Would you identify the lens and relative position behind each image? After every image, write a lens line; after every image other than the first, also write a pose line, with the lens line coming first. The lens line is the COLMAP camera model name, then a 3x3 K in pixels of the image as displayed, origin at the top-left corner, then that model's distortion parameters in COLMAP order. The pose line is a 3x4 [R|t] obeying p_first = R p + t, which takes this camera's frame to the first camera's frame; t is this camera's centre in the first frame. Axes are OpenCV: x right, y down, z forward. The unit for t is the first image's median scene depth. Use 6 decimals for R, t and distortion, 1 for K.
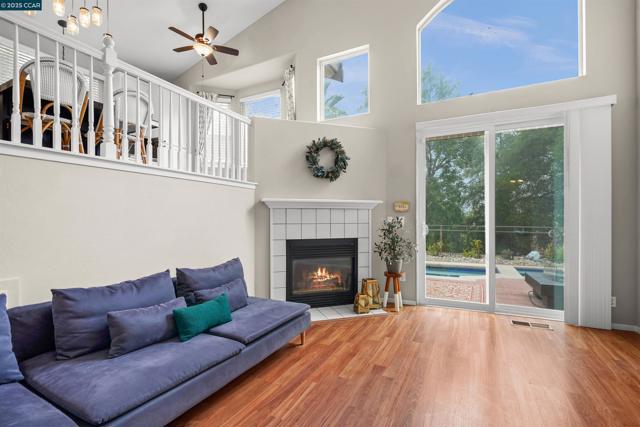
lens RADIAL K [[295.3, 0, 318.0], [0, 295.3, 218.8], [0, 0, 1]] dist [-0.008265, -0.000259]
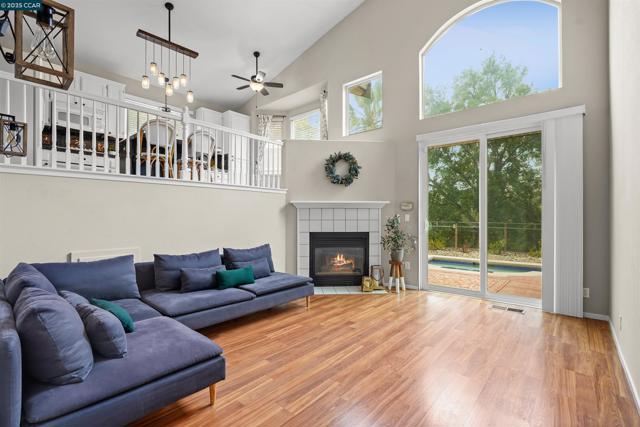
lens RADIAL K [[291.9, 0, 320.0], [0, 291.9, 213.5], [0, 0, 1]] dist [-0.008016, -0.000186]
pose [[0.971084, 0.000299, -0.238739, 0.241183], [-0.001961, 0.999975, -0.006722, -0.002876], [0.238732, 0.006996, 0.971060, -0.235754]]
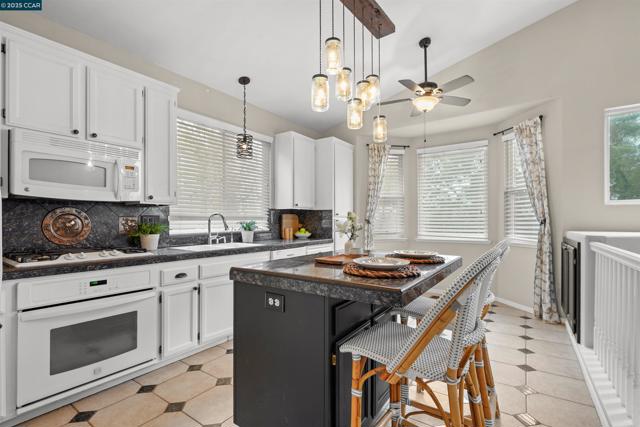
lens RADIAL K [[291.9, 0, 320.0], [0, 291.9, 213.5], [0, 0, 1]] dist [-0.008016, -0.000186]
pose [[0.989561, -0.000245, -0.144116, -0.669225], [-0.002531, 0.999815, -0.019075, -0.368206], [0.144094, 0.019241, 0.989377, 0.345965]]
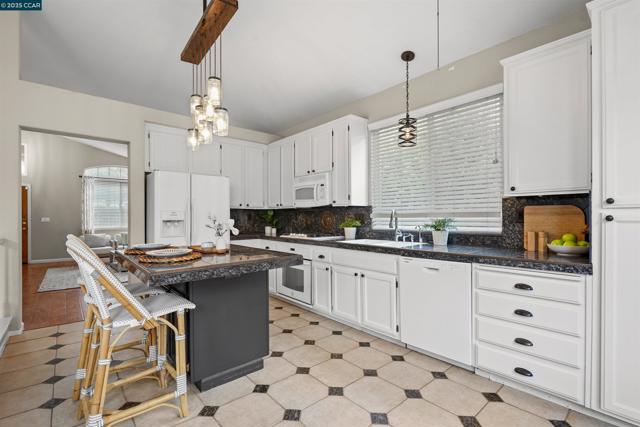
lens RADIAL K [[293.4, 0, 320.0], [0, 293.4, 213.5], [0, 0, 1]] dist [0.032483, -0.000084]
pose [[-0.371904, -0.010414, -0.928213, -0.222001], [0.004544, 0.999905, -0.013039, -0.365004], [0.928260, -0.009067, -0.371822, 1.252961]]
